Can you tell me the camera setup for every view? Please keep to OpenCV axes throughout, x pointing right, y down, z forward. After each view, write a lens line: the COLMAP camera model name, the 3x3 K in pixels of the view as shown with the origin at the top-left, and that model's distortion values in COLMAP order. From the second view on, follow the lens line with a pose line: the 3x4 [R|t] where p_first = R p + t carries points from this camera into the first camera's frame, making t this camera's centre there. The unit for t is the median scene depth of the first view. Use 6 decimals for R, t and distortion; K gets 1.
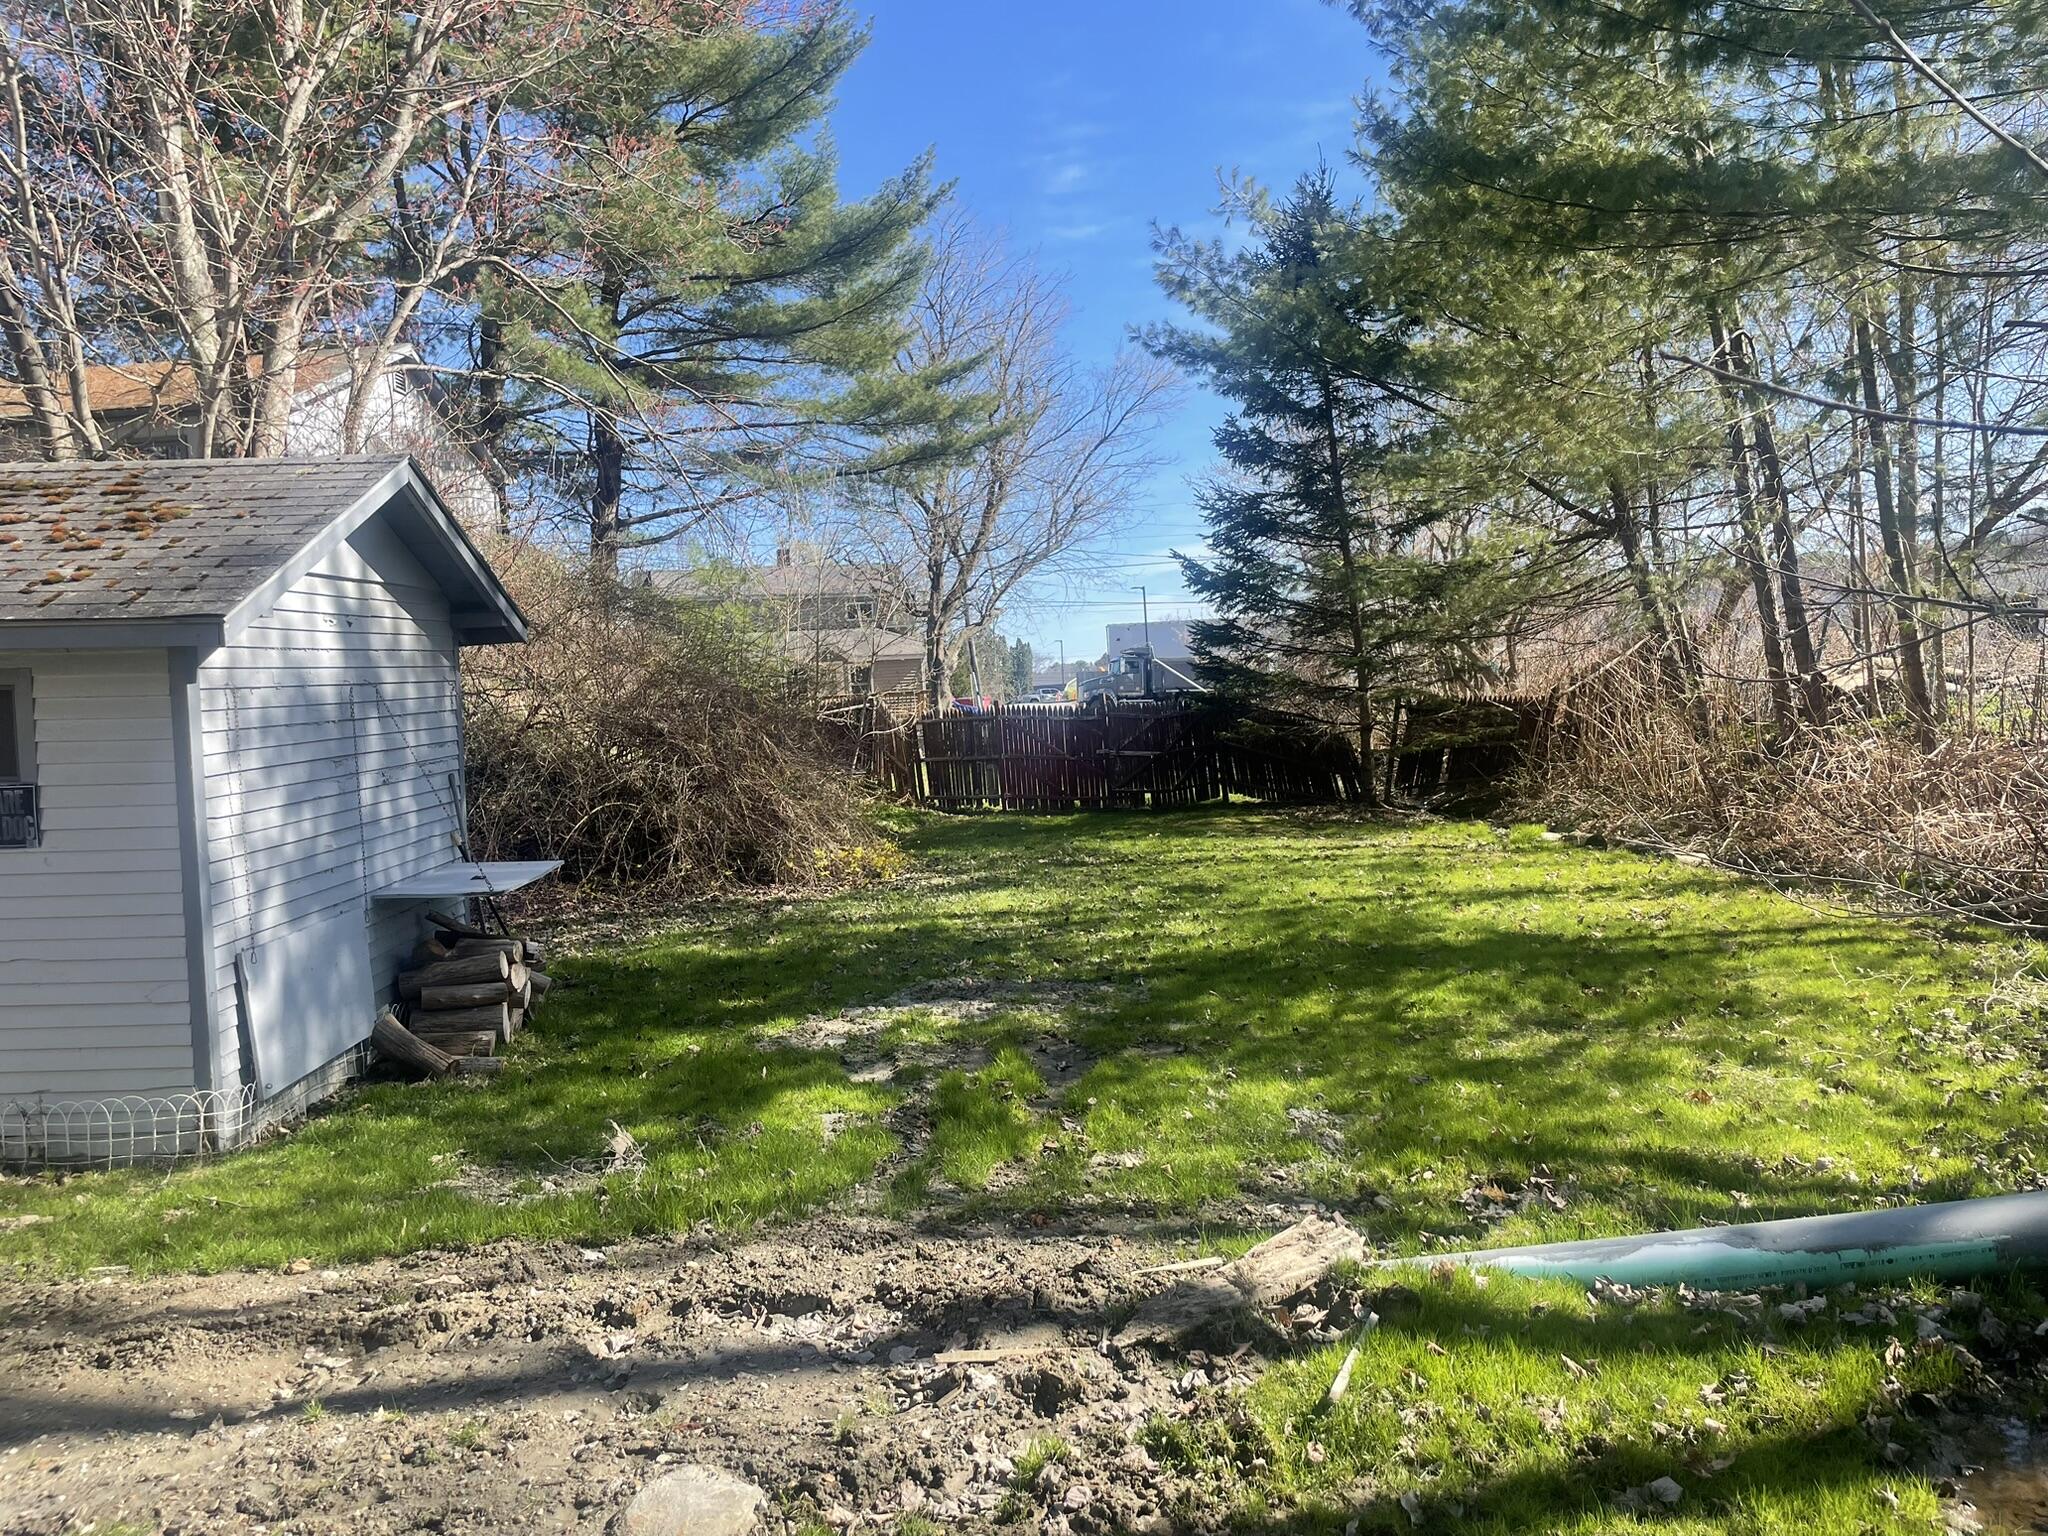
lens RADIAL K [[1541.0, 0, 1031.5], [0, 1541.0, 754.9], [0, 0, 1]] dist [0.068501, -0.092502]
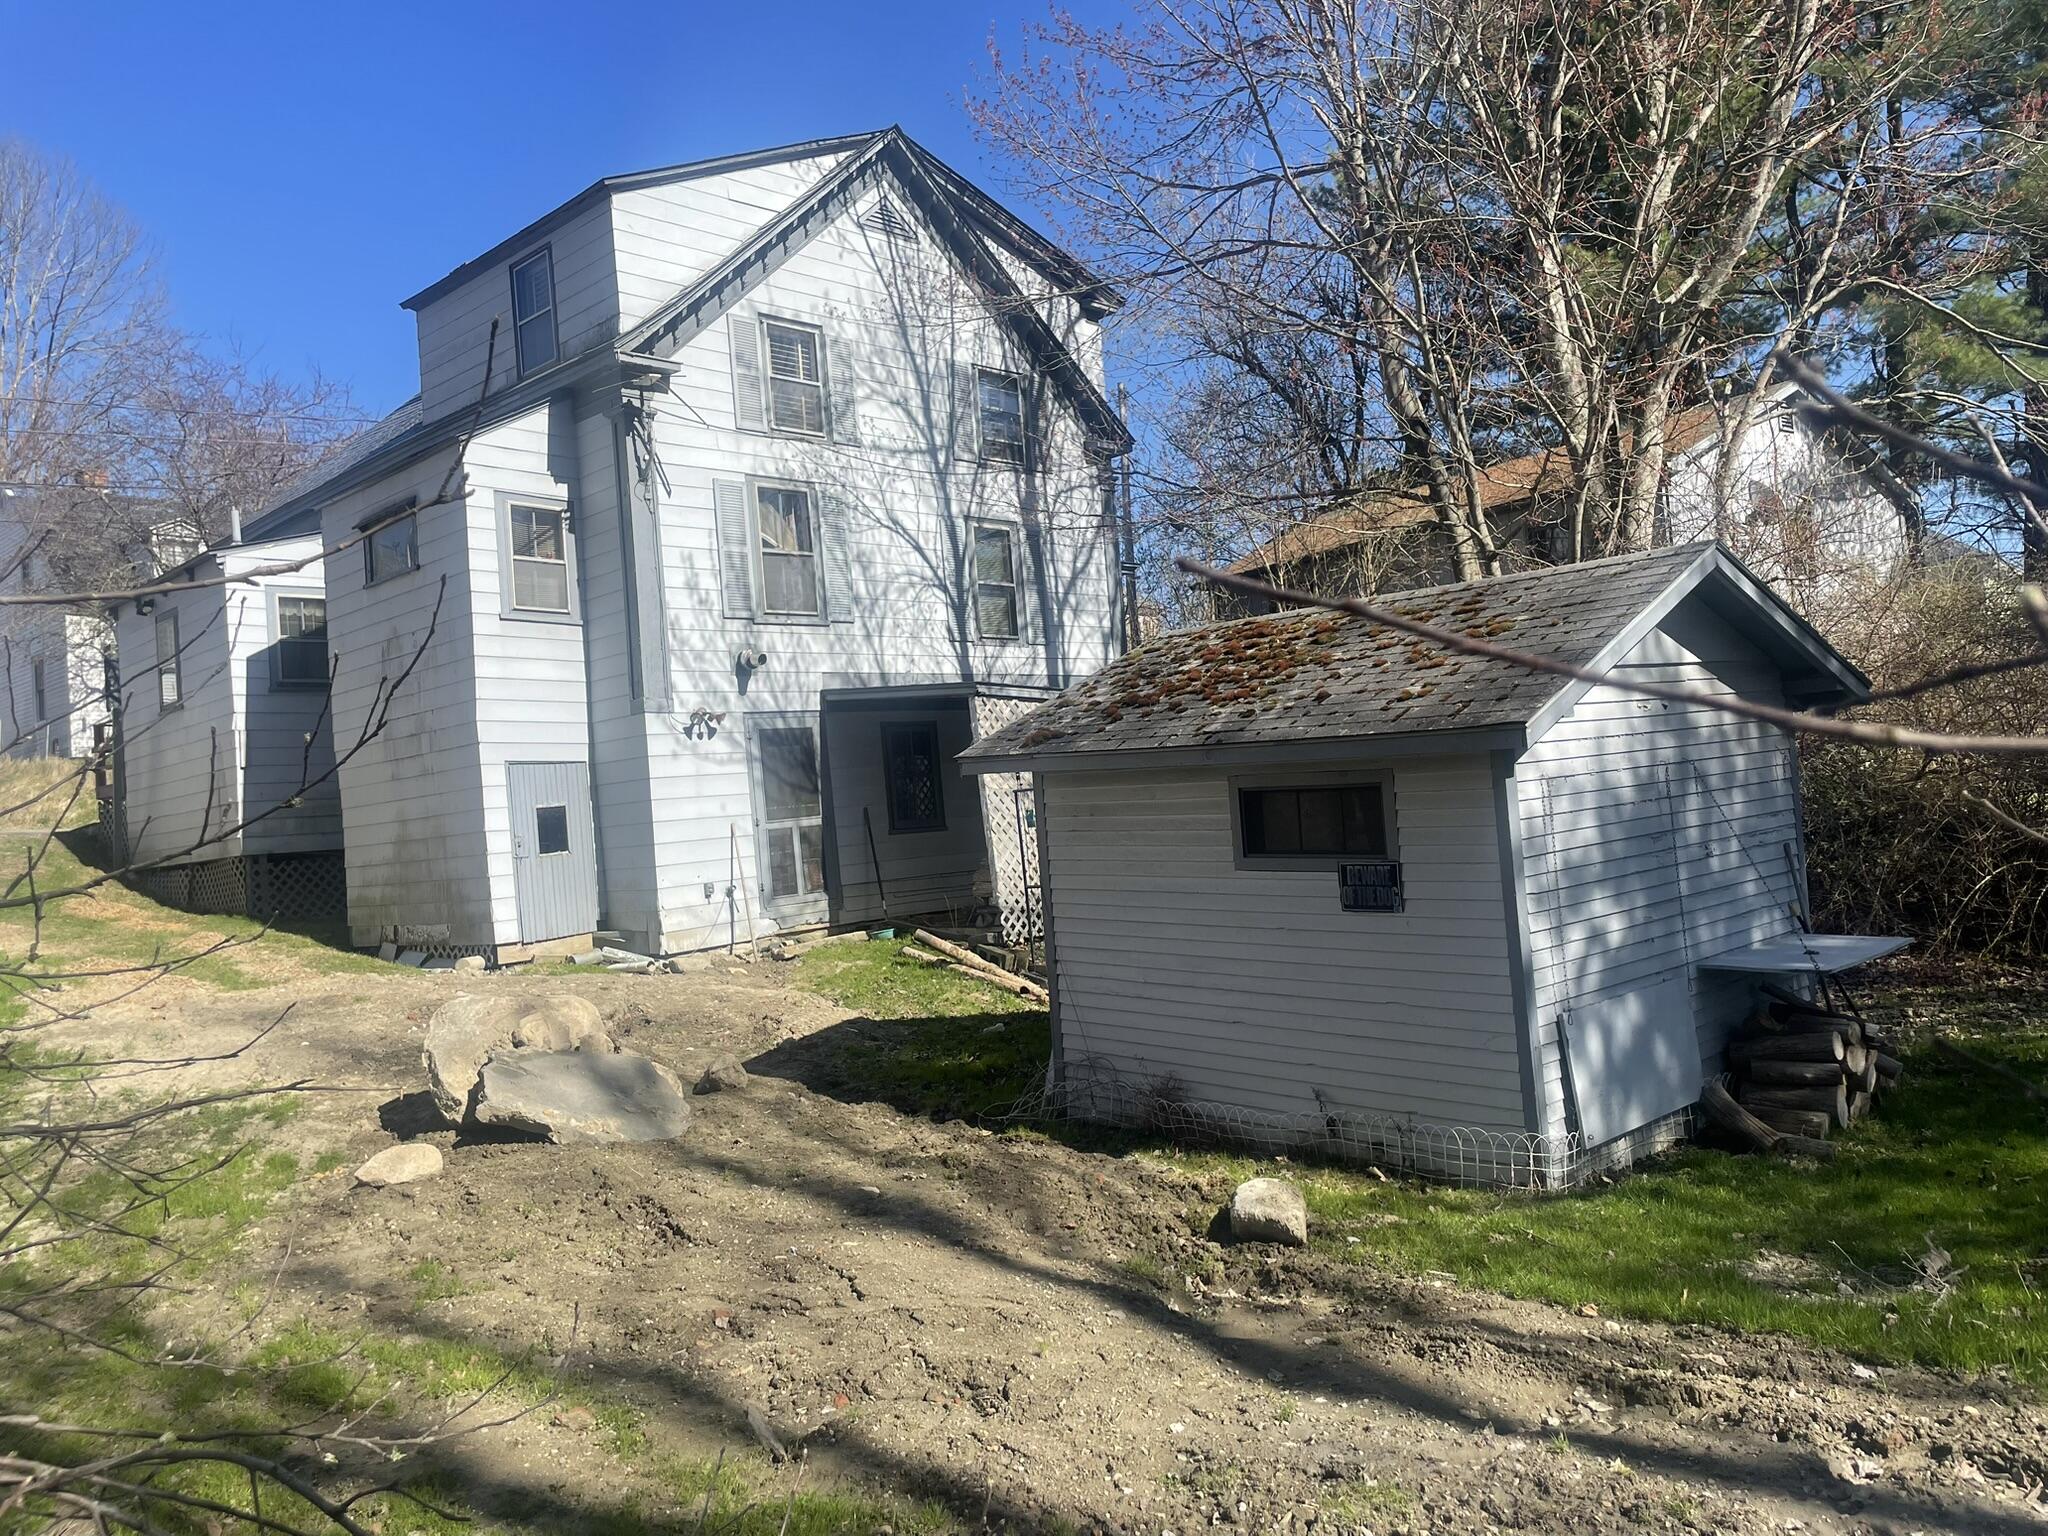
lens RADIAL K [[1541.0, 0, 1009.3], [0, 1541.0, 766.0], [0, 0, 1]] dist [0.068501, -0.092502]
pose [[0.645865, -0.028390, -0.762923, 0.123116], [0.016023, 0.999592, -0.023633, -0.040655], [0.763283, 0.003039, 0.646057, -0.034659]]
